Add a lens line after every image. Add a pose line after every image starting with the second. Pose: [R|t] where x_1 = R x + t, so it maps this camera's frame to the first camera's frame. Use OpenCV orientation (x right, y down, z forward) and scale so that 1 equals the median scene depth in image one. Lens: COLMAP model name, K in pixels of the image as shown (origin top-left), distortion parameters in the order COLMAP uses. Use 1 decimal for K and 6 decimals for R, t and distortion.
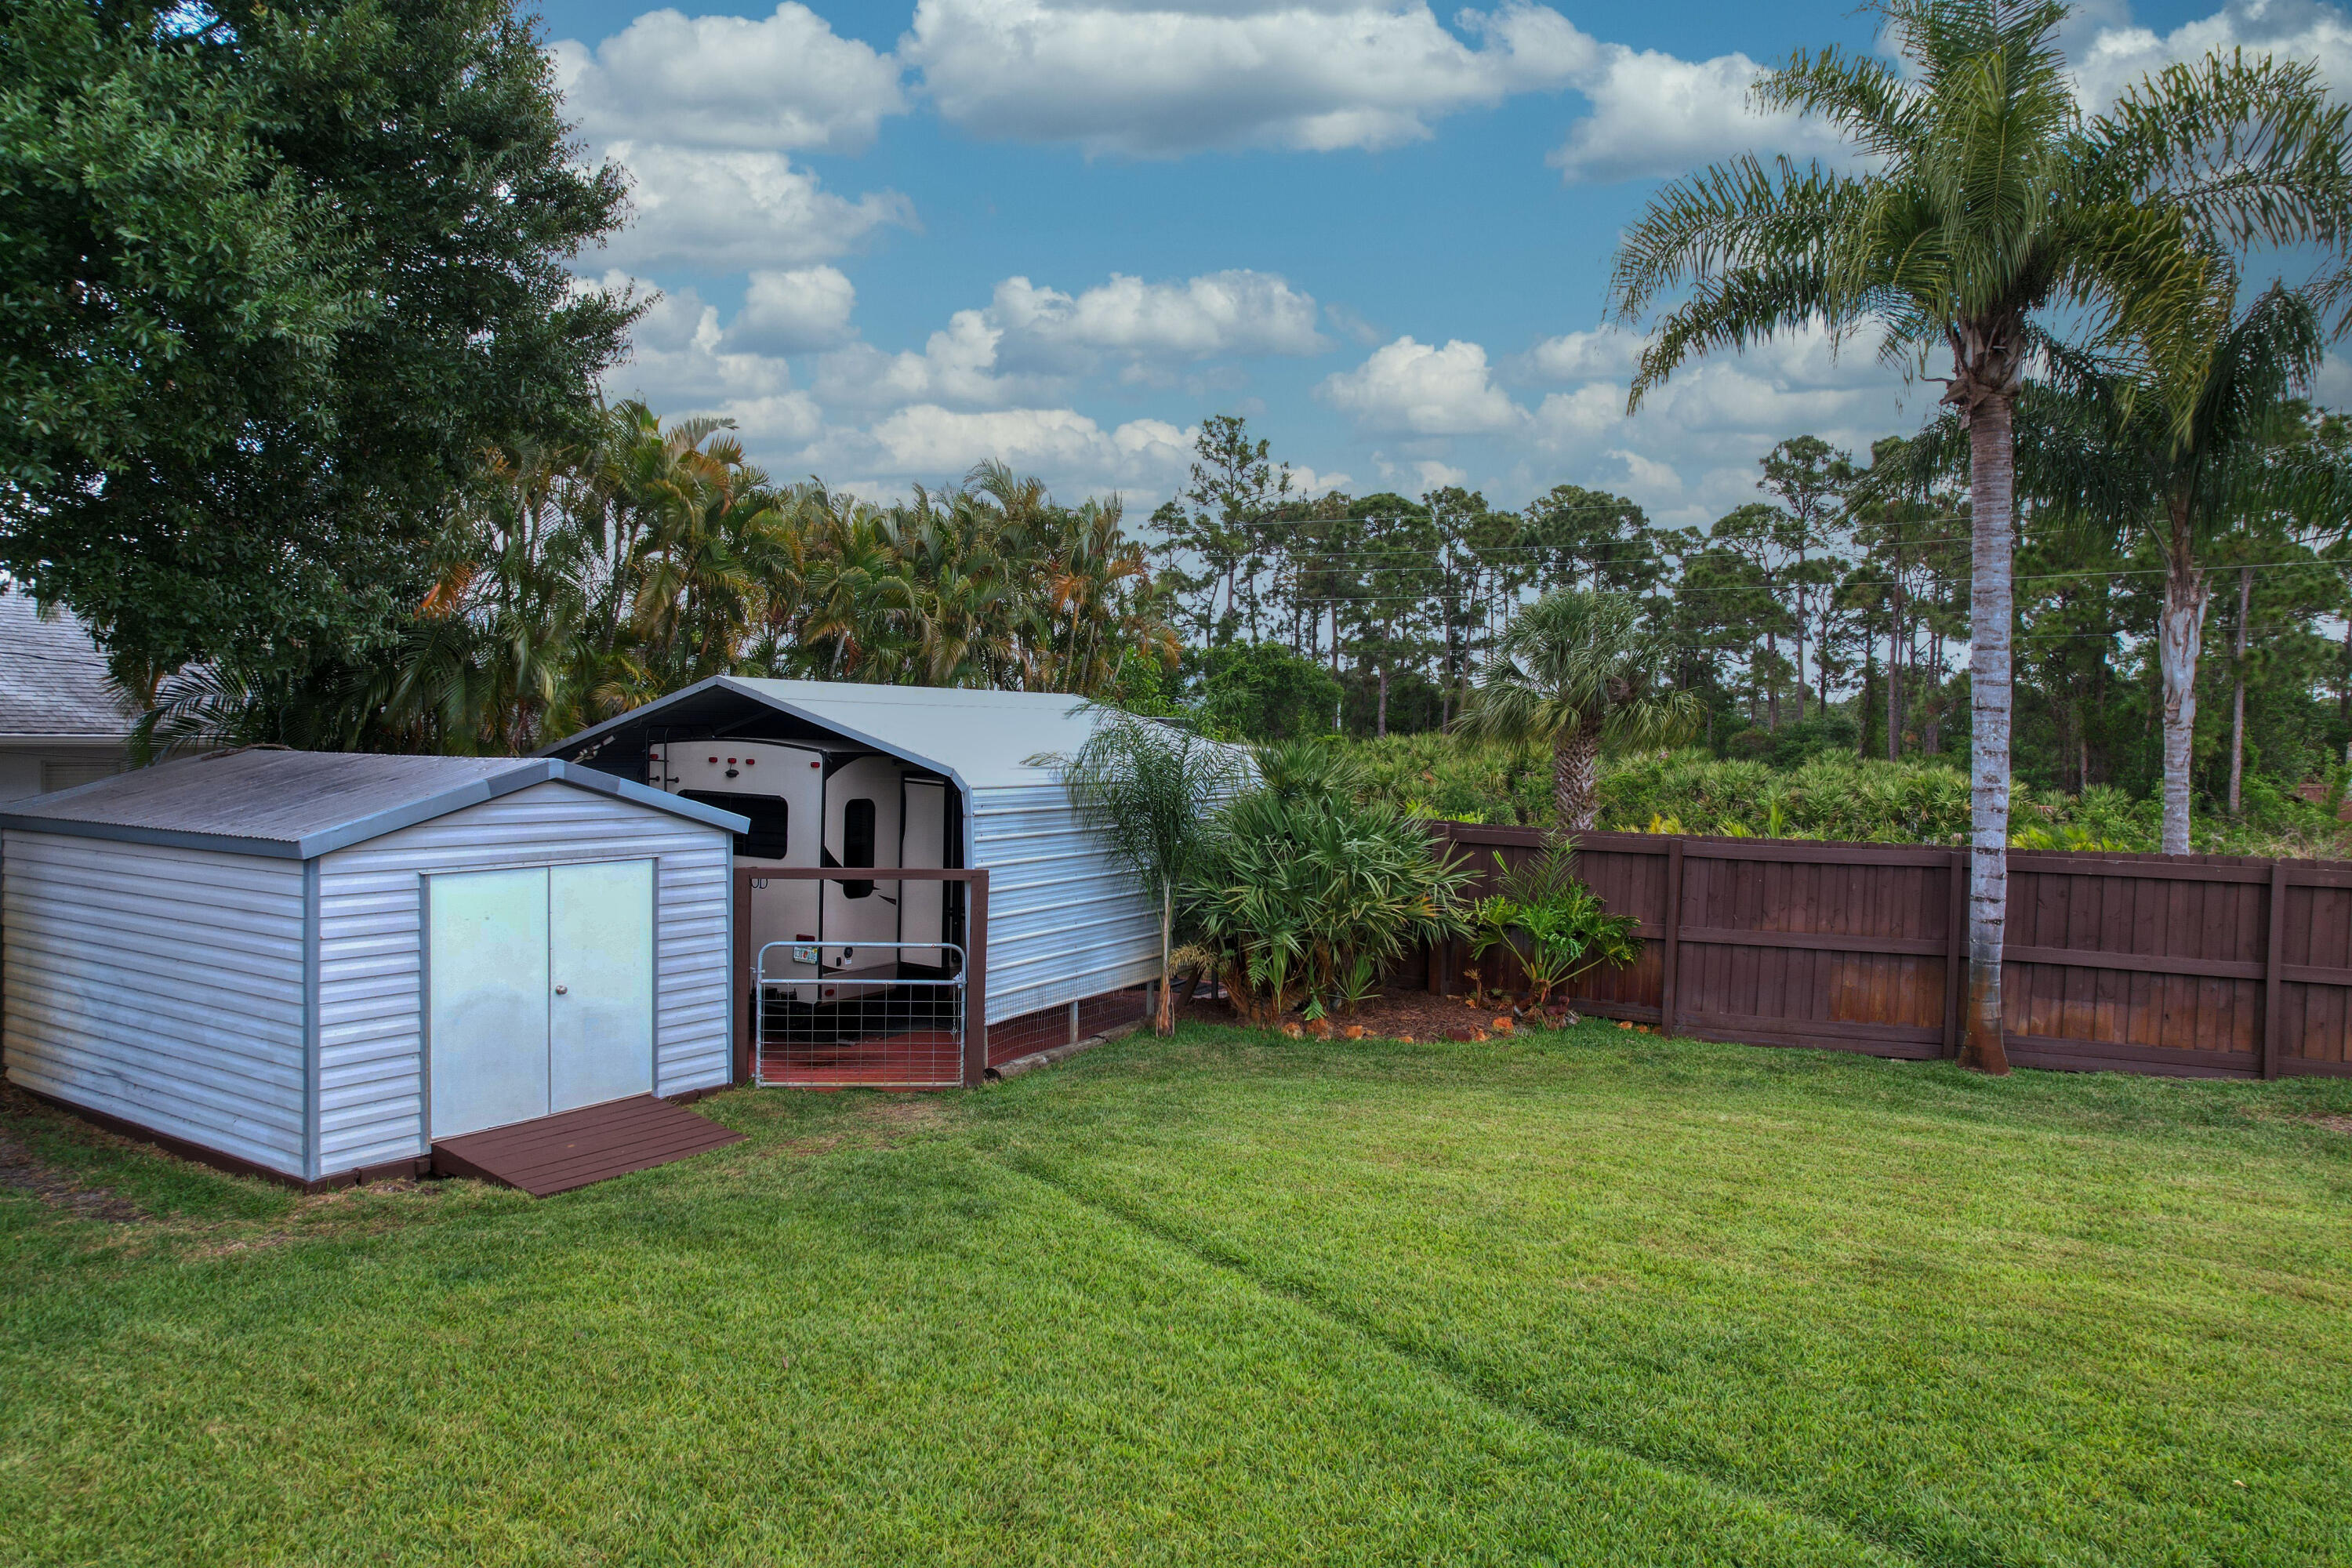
lens RADIAL K [[1501.2, 0, 1163.6], [0, 1501.2, 784.4], [0, 0, 1]] dist [-0.077732, 0.065534]
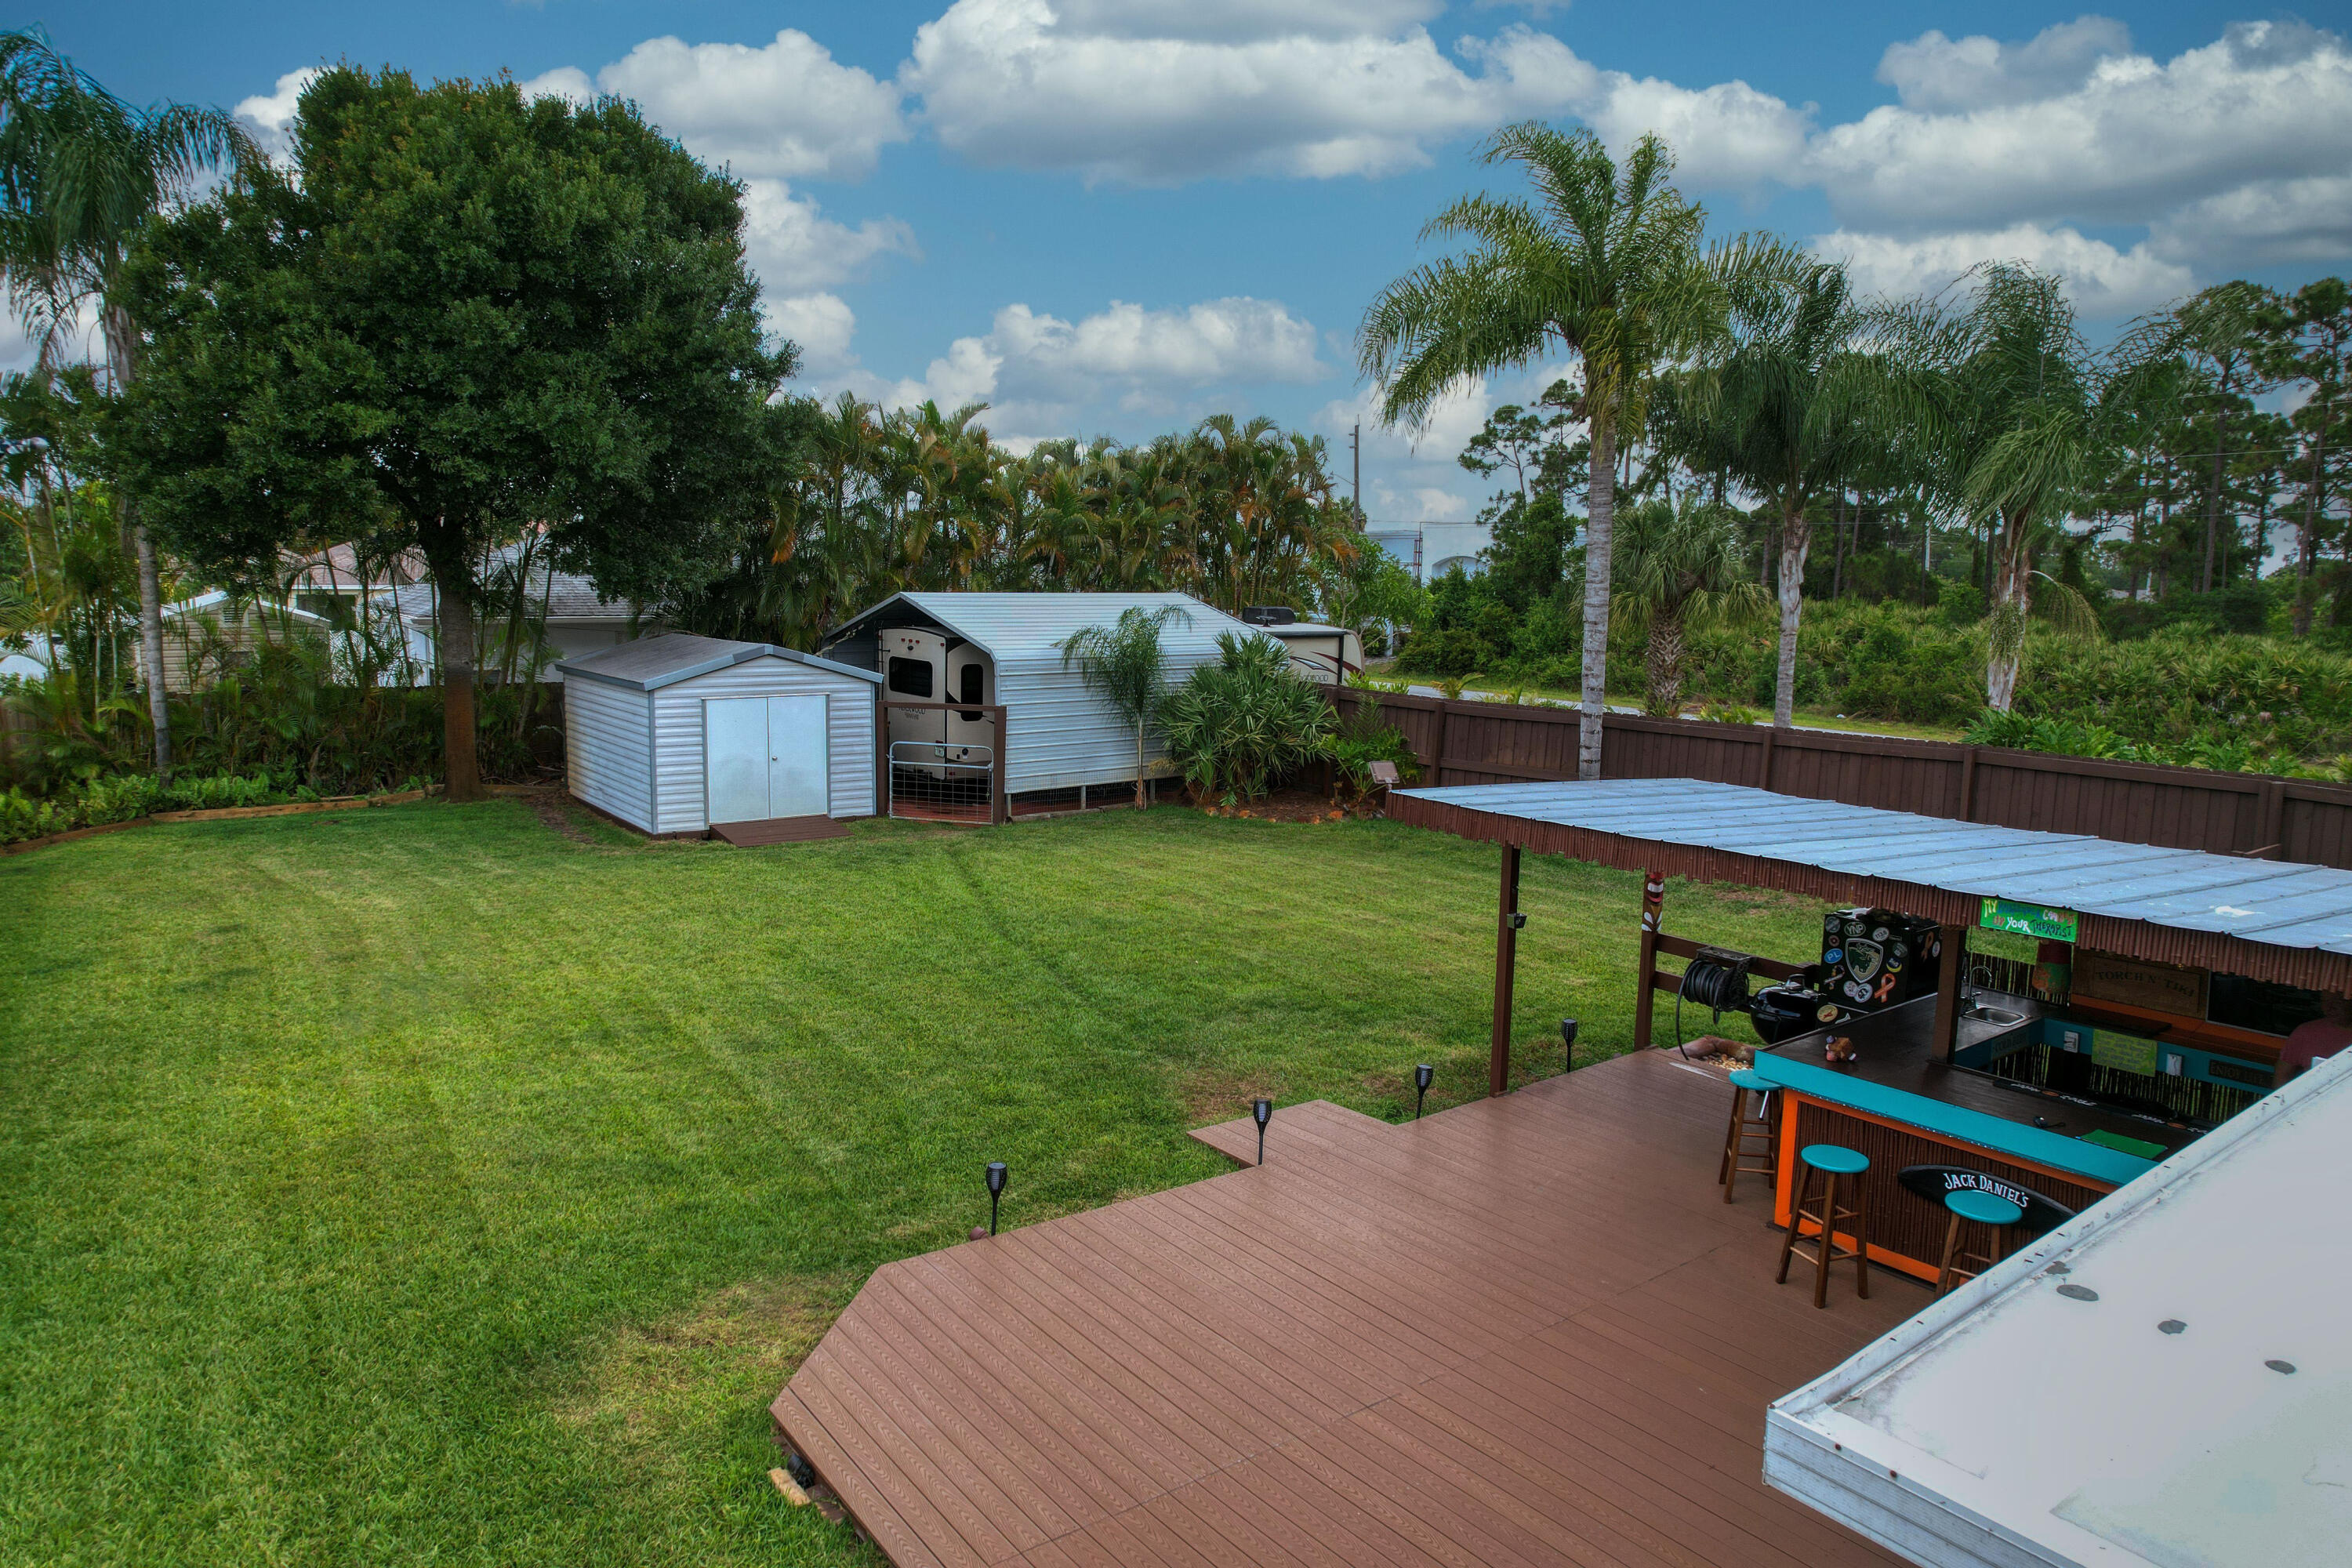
lens RADIAL K [[1501.2, 0, 1163.6], [0, 1501.2, 784.4], [0, 0, 1]] dist [-0.077732, 0.065534]
pose [[0.931238, 0.050017, -0.360964, 0.700017], [-0.012848, 0.994427, 0.104644, -0.039407], [0.364186, -0.092811, 0.926690, -0.595136]]
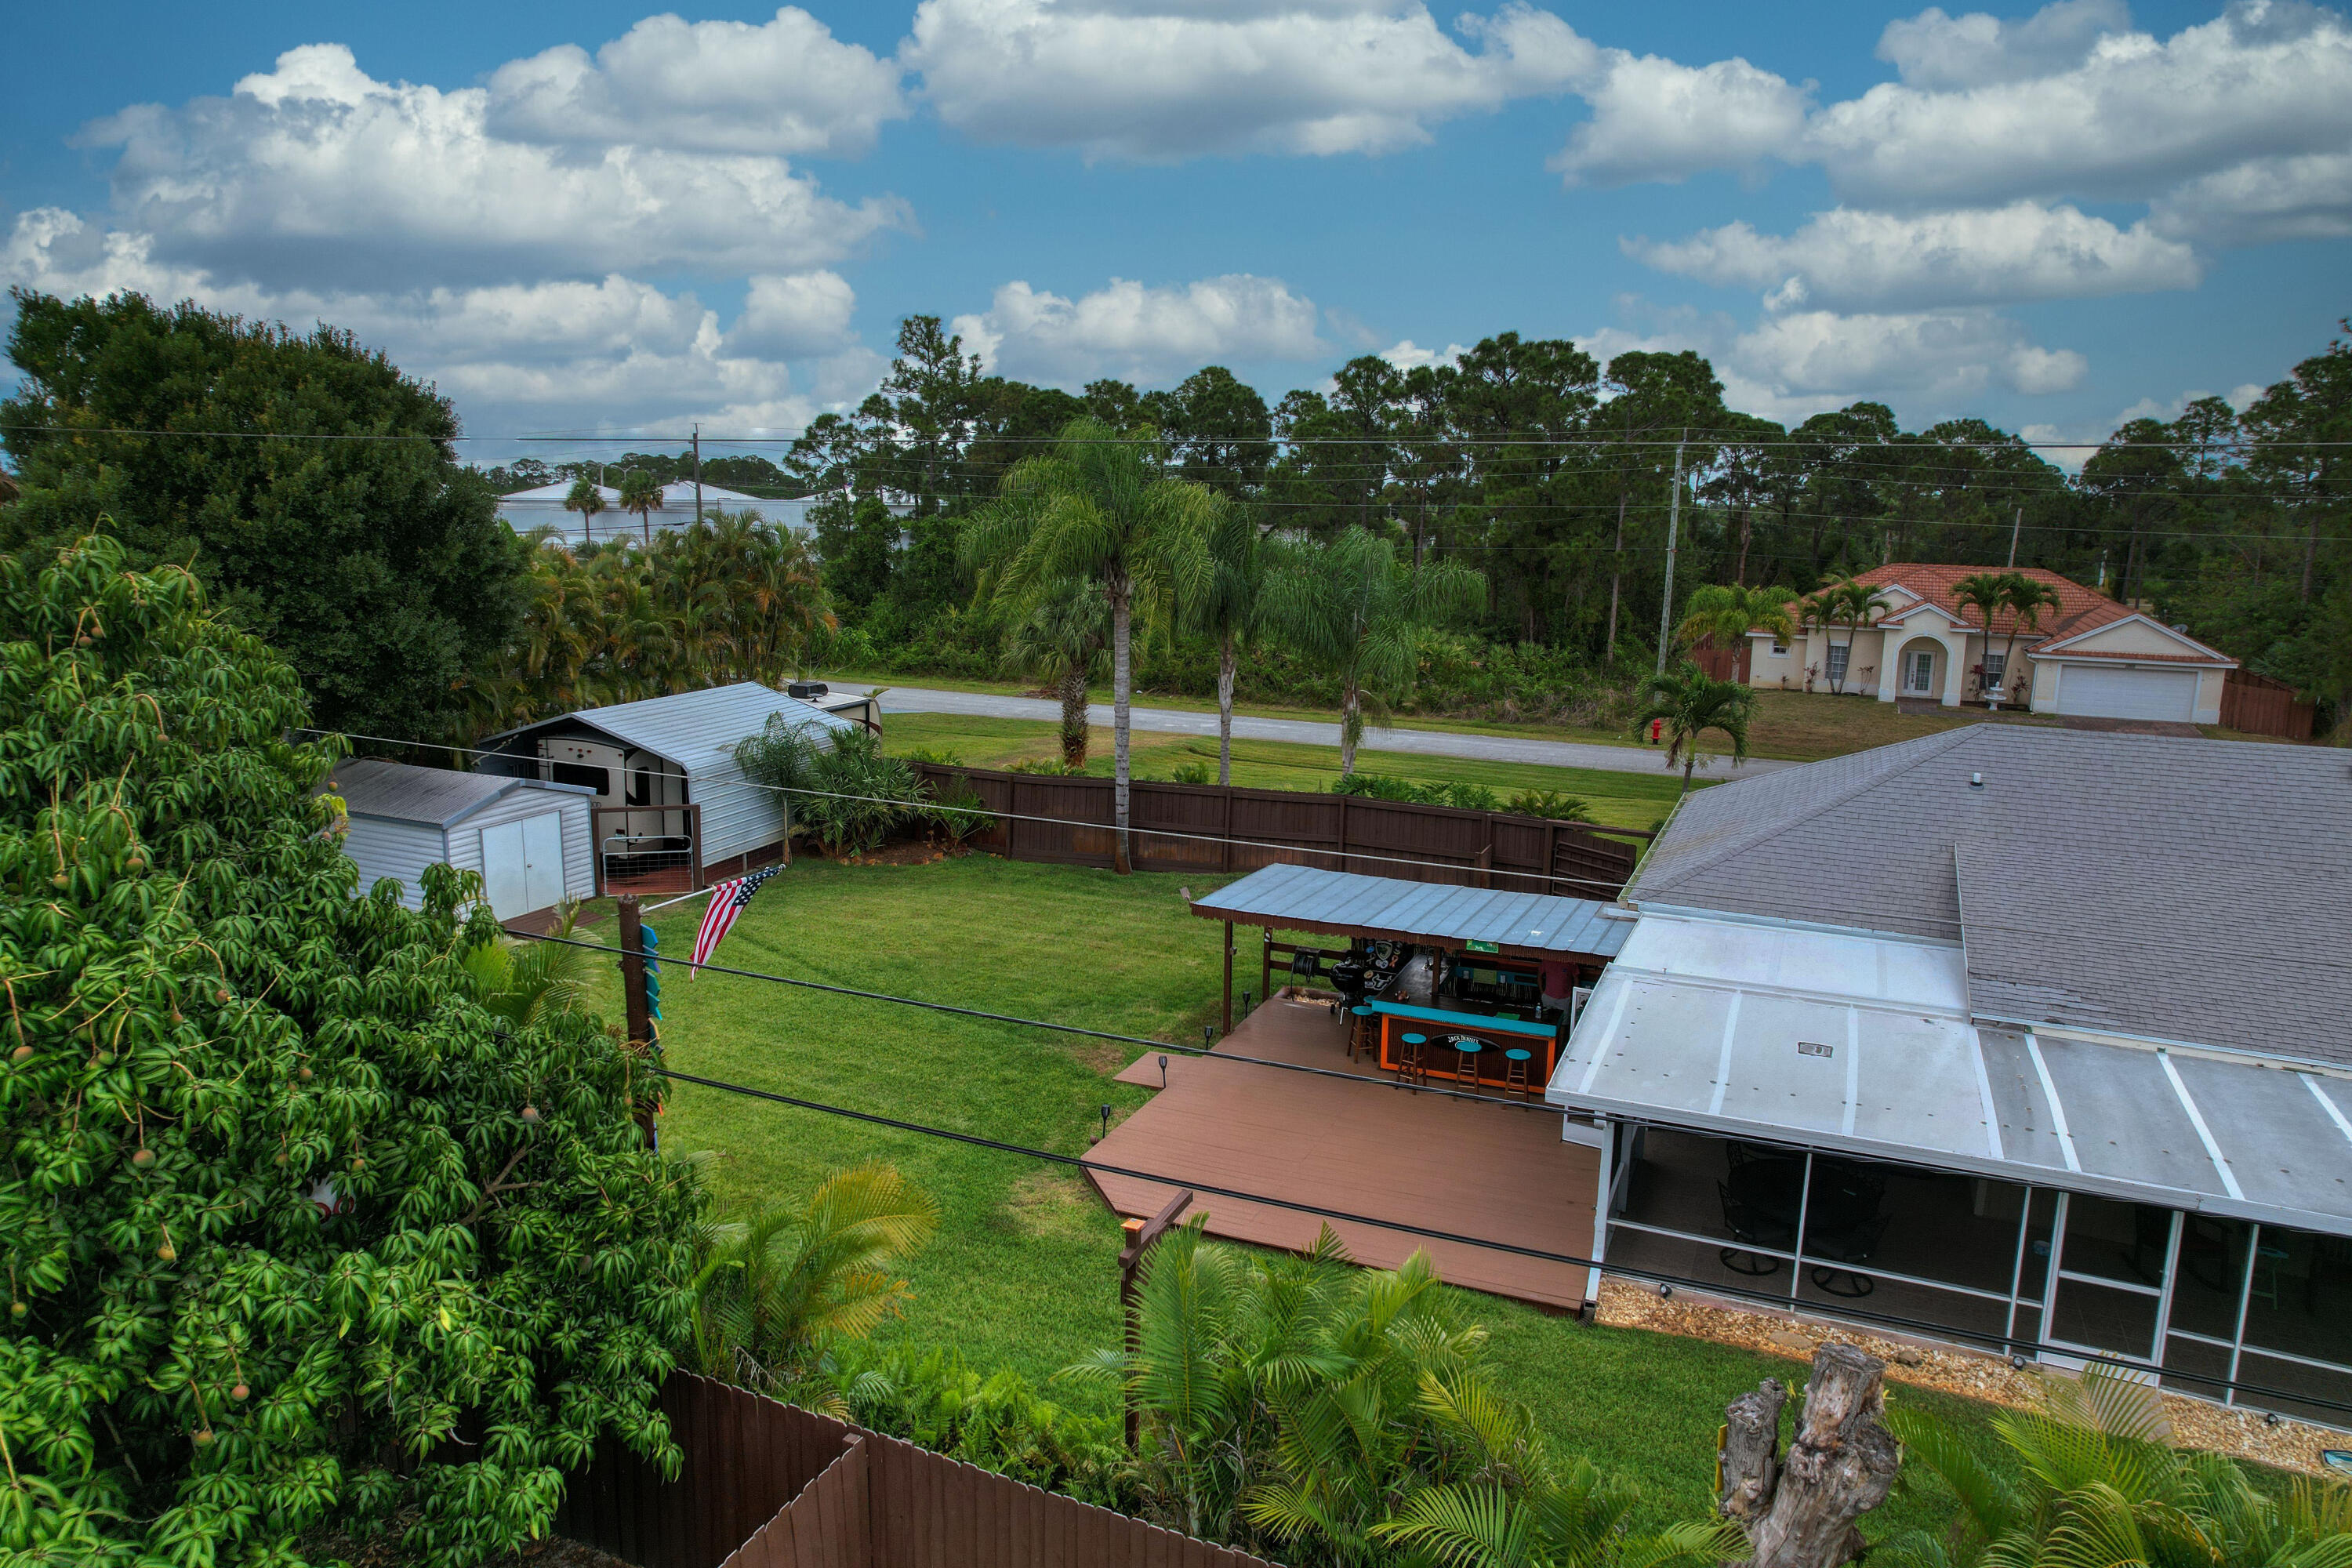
lens RADIAL K [[1507.4, 0, 1176.0], [0, 1507.4, 784.0], [0, 0, 1]] dist [-0.052094, -0.000014]
pose [[0.988160, -0.026841, 0.151063, 0.268611], [0.002660, 0.987428, 0.158047, -0.344907], [-0.153406, -0.155773, 0.975808, -1.422720]]
